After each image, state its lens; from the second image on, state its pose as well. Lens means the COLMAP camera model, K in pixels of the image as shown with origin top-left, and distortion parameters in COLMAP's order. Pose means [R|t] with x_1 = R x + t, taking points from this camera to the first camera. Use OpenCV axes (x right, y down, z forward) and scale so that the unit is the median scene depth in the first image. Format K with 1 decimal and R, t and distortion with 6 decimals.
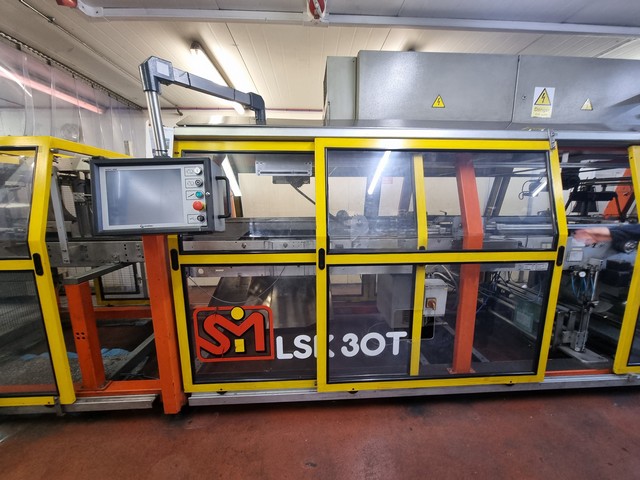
lens RADIAL K [[265.6, 0, 323.1], [0, 265.6, 247.0], [0, 0, 1]] dist [-0.004506, -0.000287]
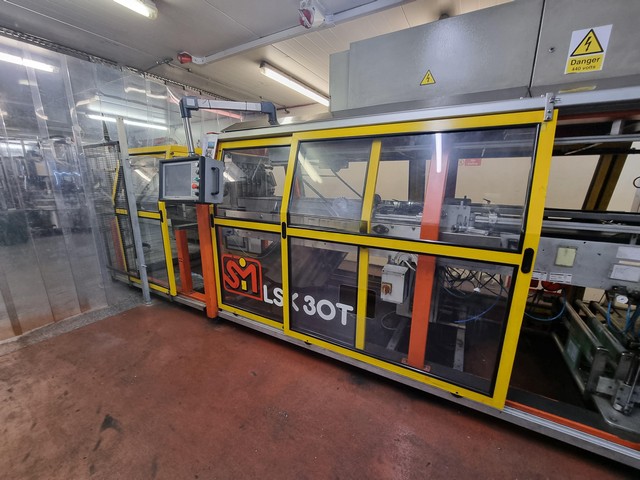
lens RADIAL K [[265.6, 0, 323.1], [0, 265.6, 247.0], [0, 0, 1]] dist [-0.004506, -0.000287]
pose [[0.842109, 0.140878, -0.520583, 0.757050], [-0.107715, 0.989766, 0.093604, -0.014204], [0.528442, -0.022750, 0.848665, 0.011221]]
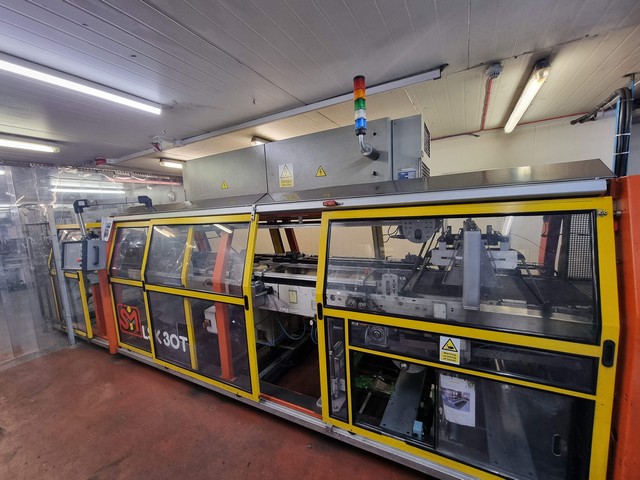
lens RADIAL K [[264.0, 0, 320.3], [0, 264.0, 249.4], [0, 0, 1]] dist [0.000161, 0.000018]
pose [[0.851159, 0.031253, -0.523977, 1.807659], [-0.048766, 0.998617, -0.019653, -0.212474], [0.522638, 0.042280, 0.851506, 0.065169]]
